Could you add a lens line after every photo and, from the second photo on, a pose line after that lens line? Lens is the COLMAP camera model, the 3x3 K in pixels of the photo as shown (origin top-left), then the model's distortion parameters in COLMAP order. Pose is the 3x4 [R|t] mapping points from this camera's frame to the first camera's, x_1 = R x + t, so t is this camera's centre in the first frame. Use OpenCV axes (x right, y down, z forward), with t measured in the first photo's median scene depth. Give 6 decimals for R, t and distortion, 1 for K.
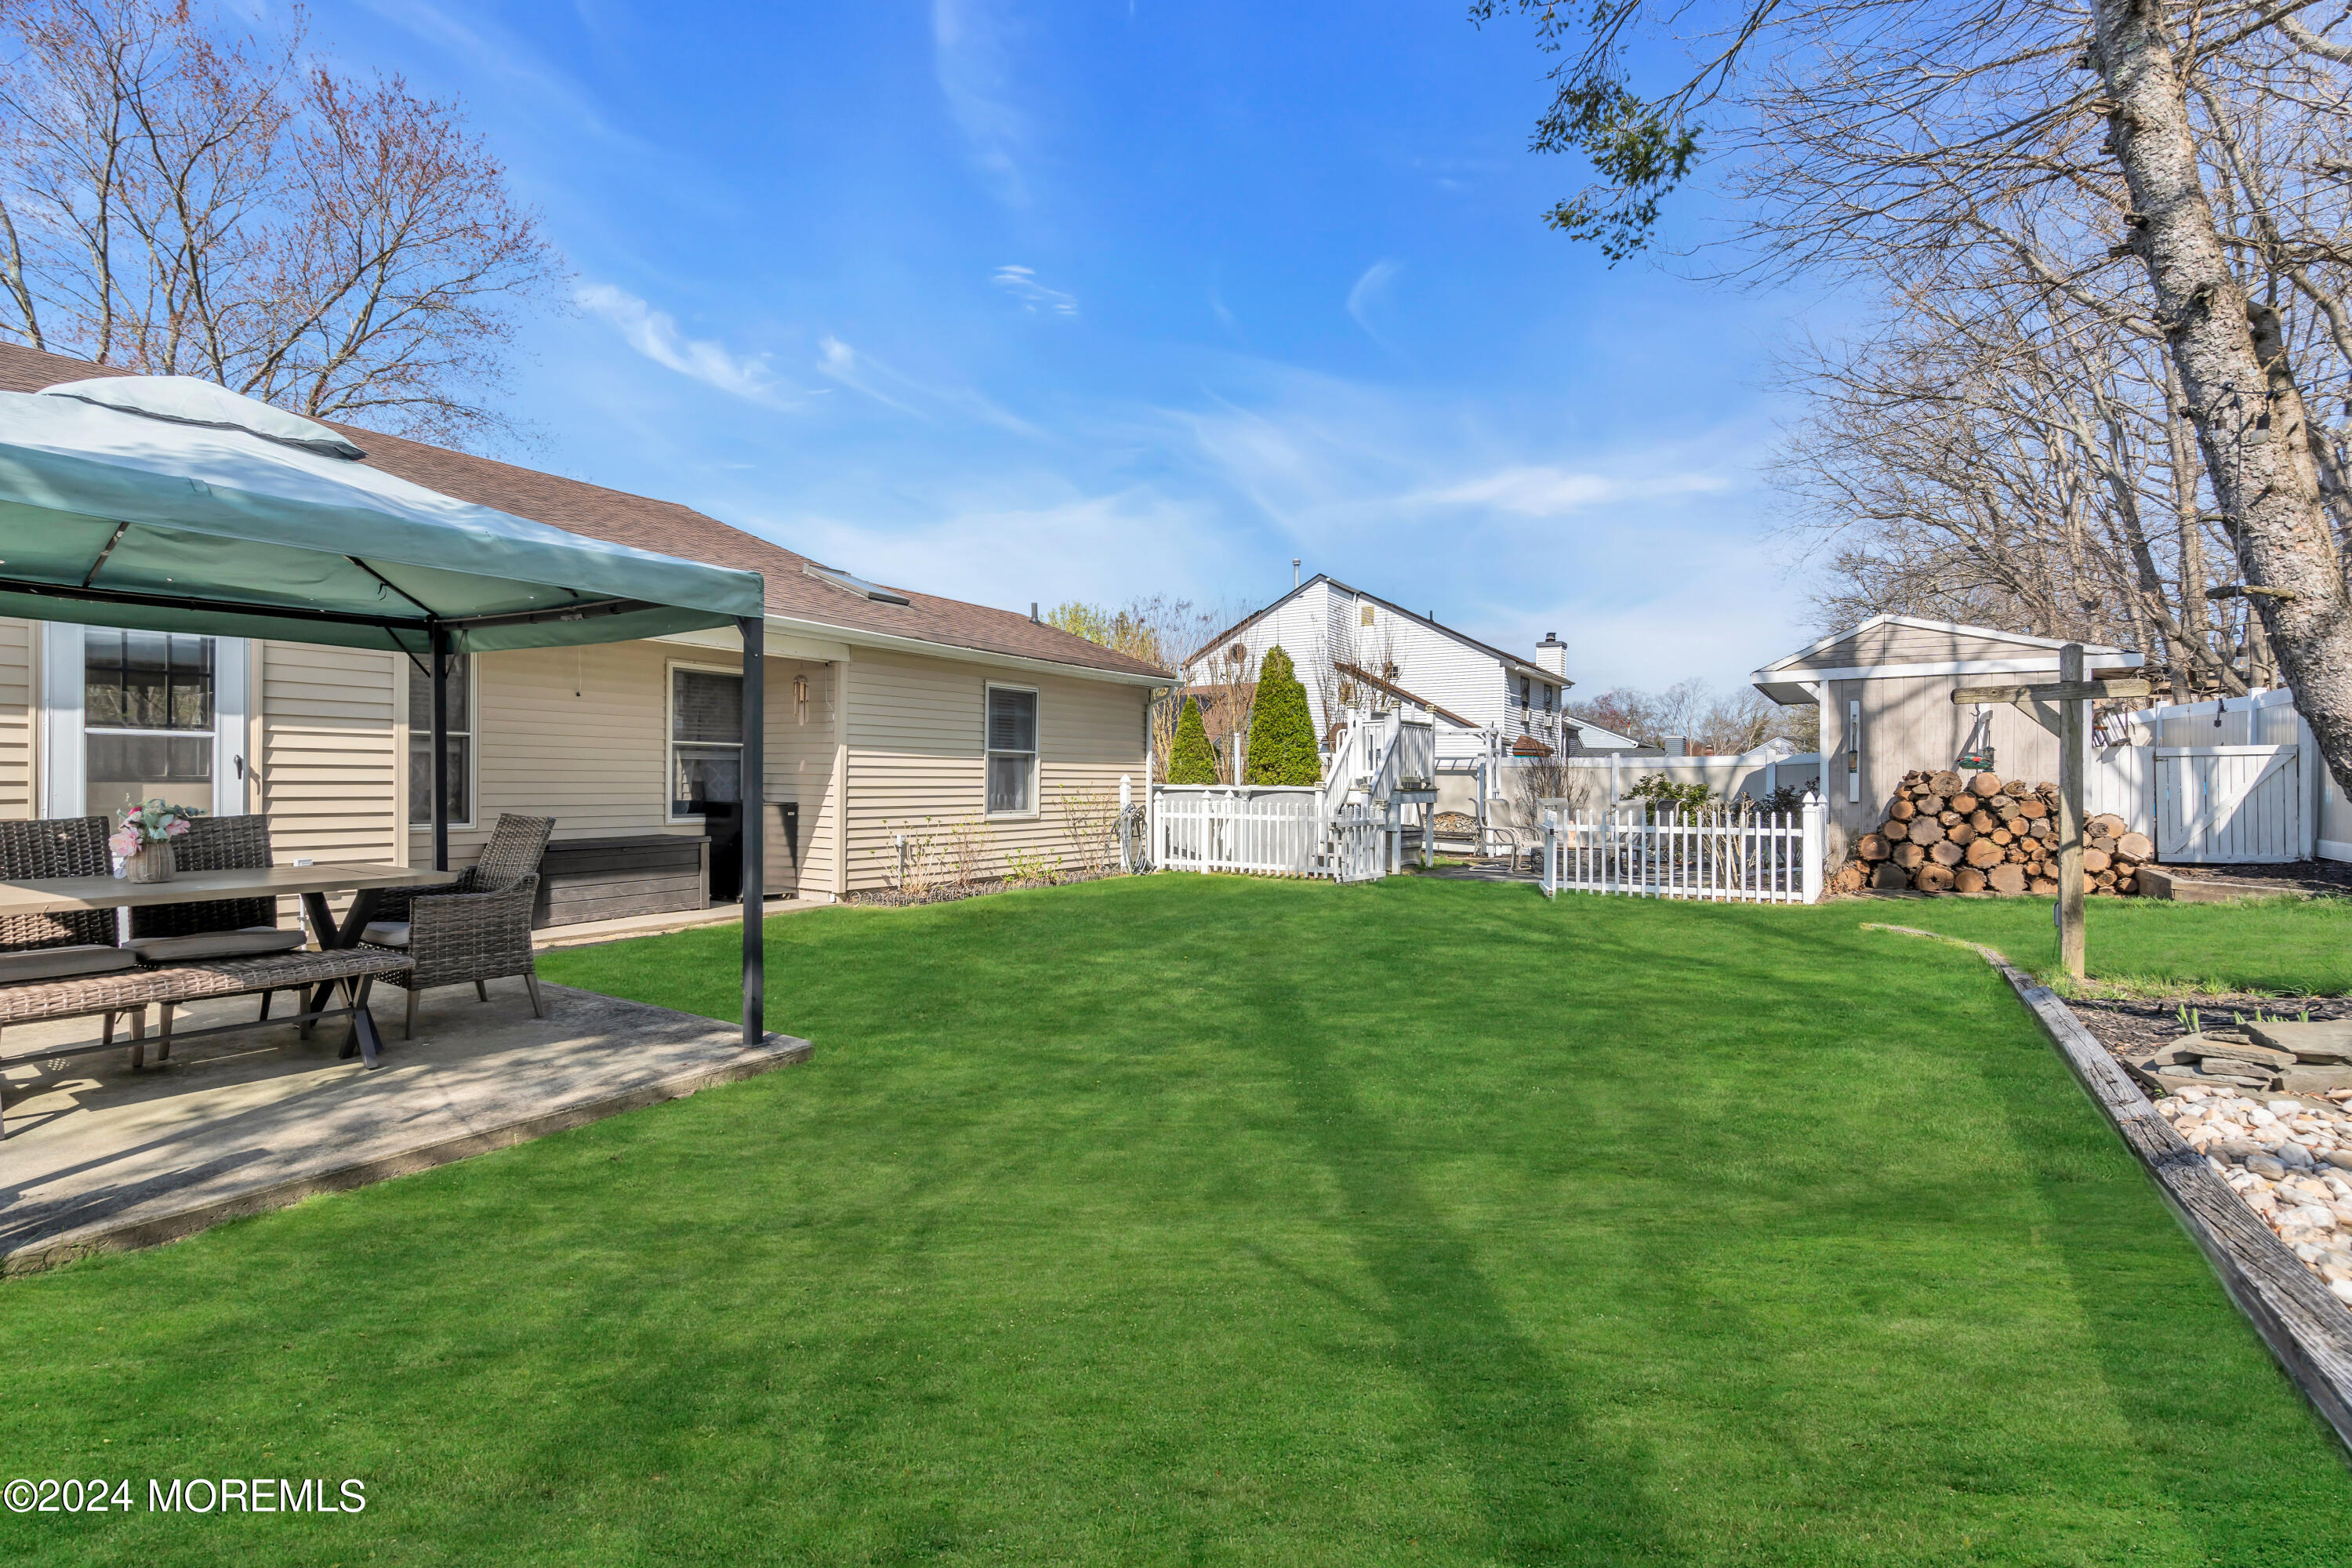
lens RADIAL K [[1045.9, 0, 1168.9], [0, 1045.9, 778.8], [0, 0, 1]] dist [0.004447, 0.000167]
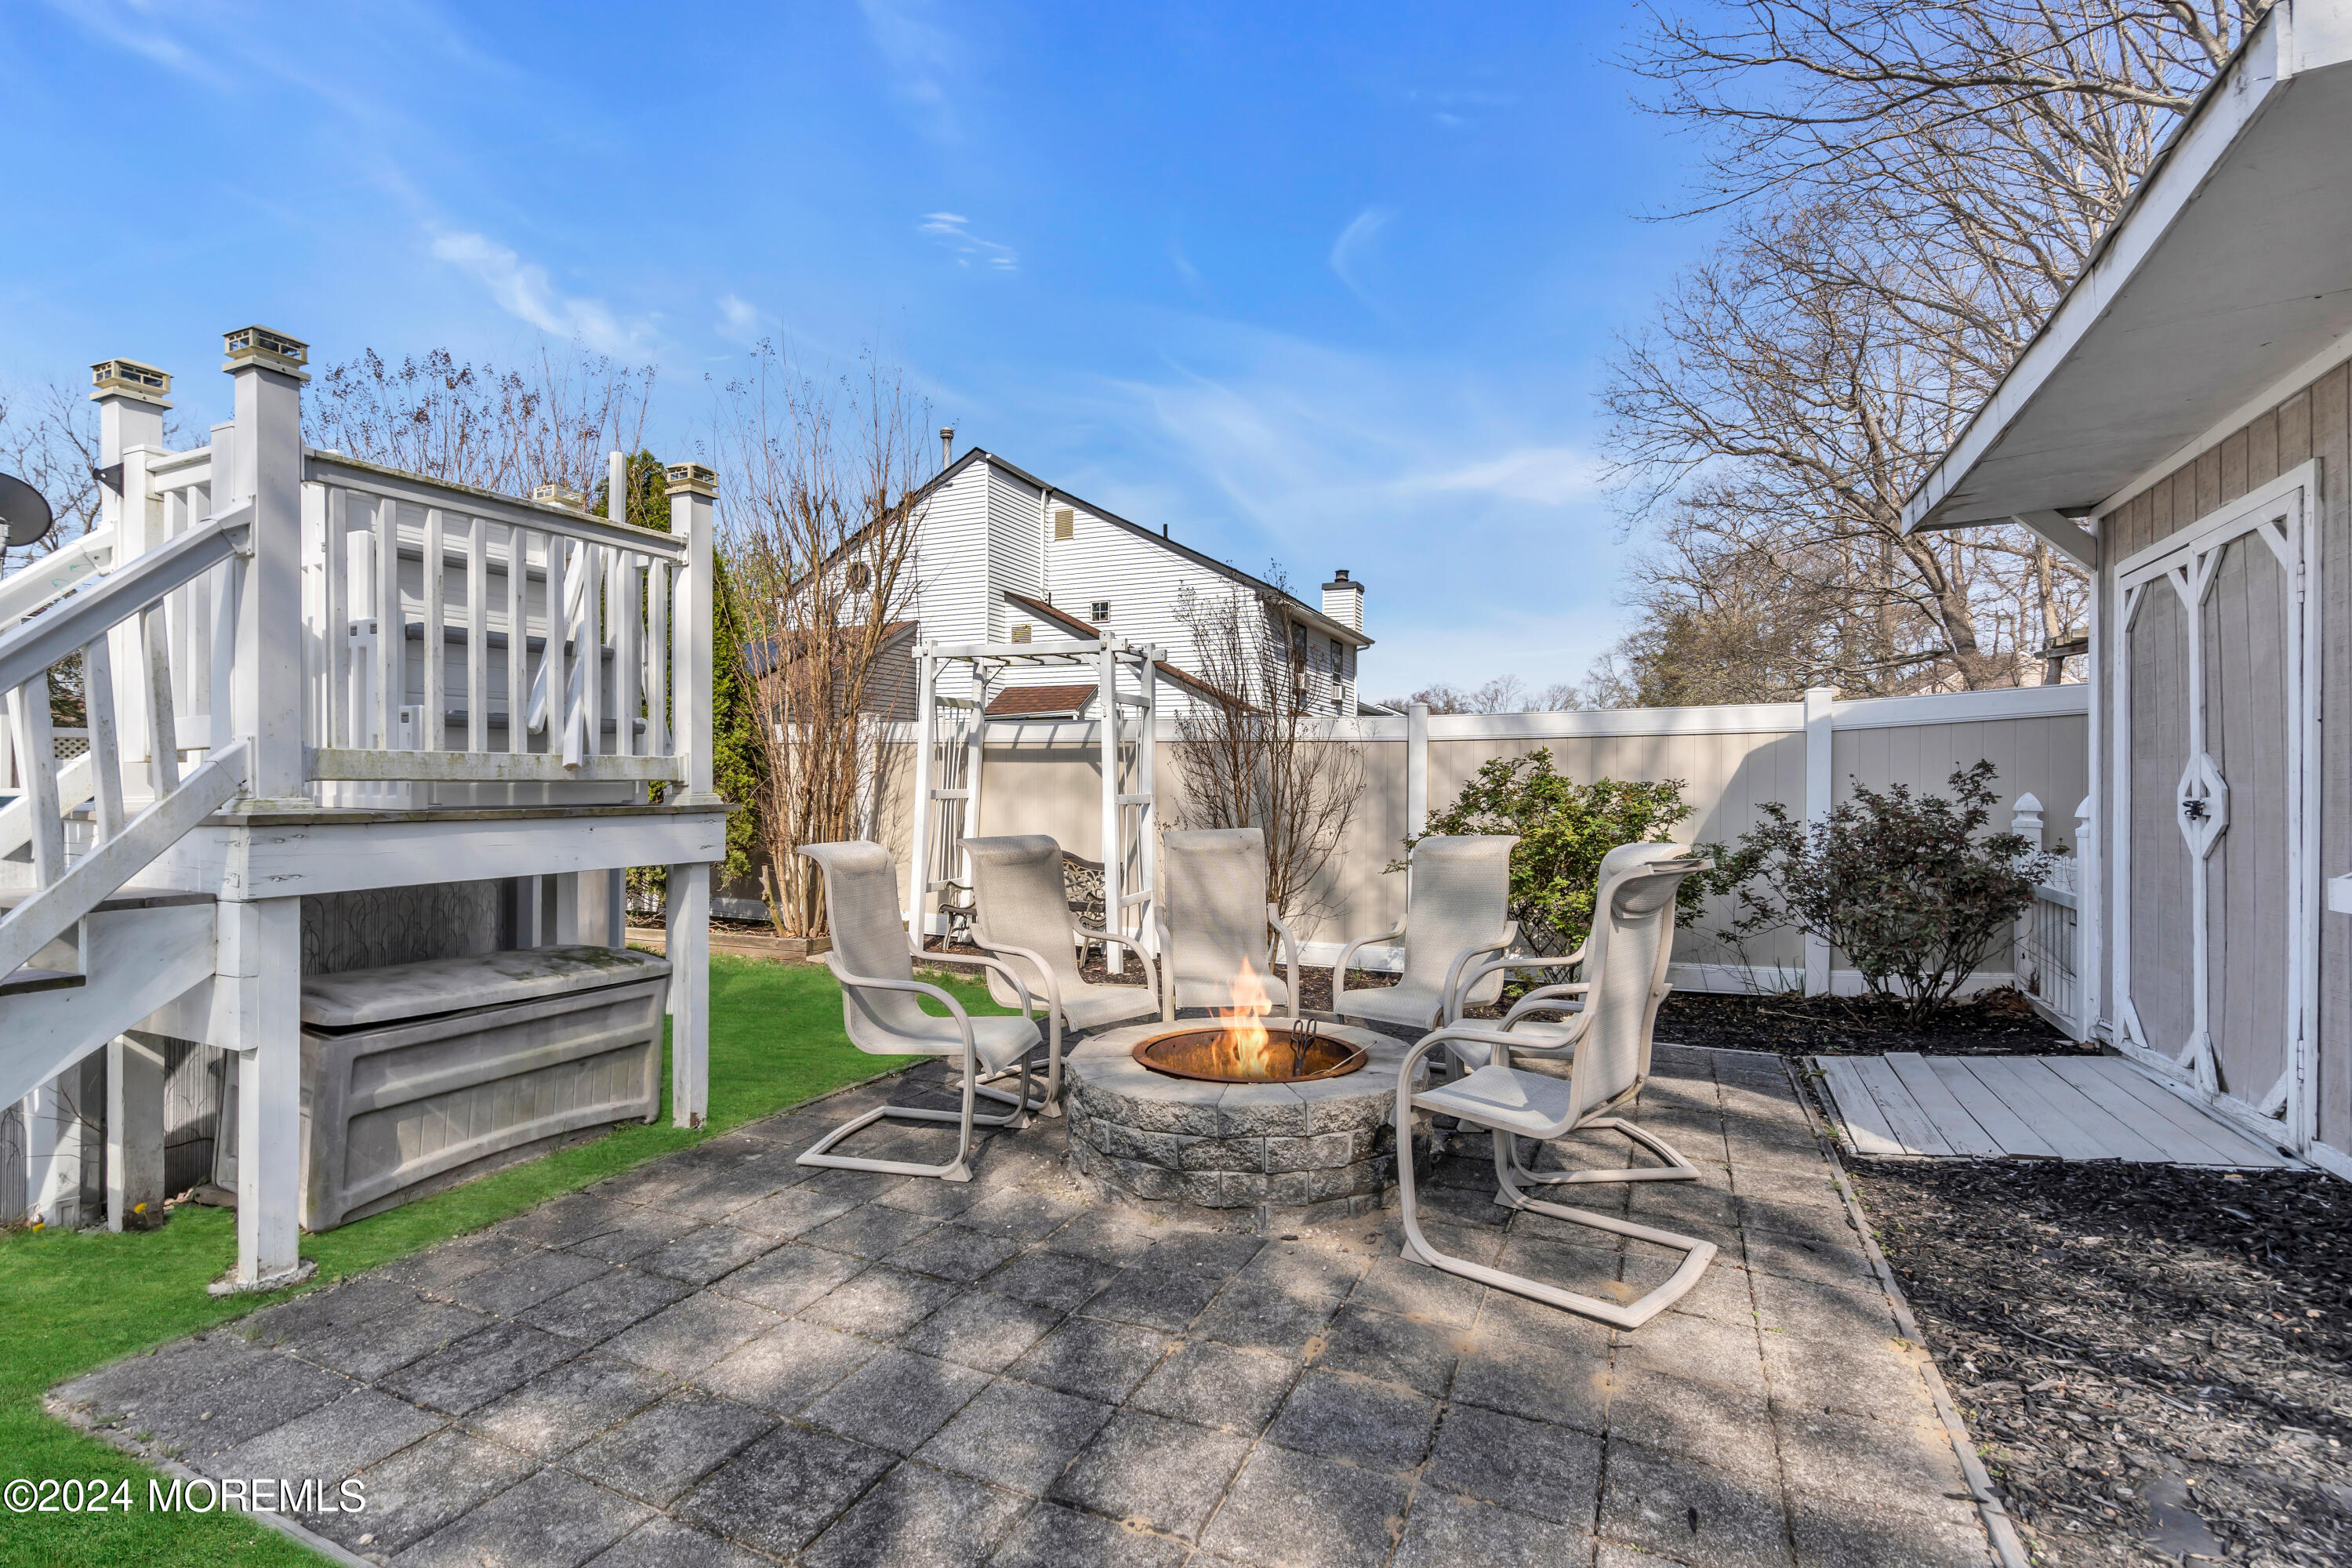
lens RADIAL K [[1045.9, 0, 1168.9], [0, 1045.9, 778.8], [0, 0, 1]] dist [0.004447, 0.000167]
pose [[0.988522, -0.002086, 0.151060, 0.467608], [0.002060, 0.999998, 0.000332, 0.005057], [-0.151060, -0.000017, 0.988525, 1.045215]]
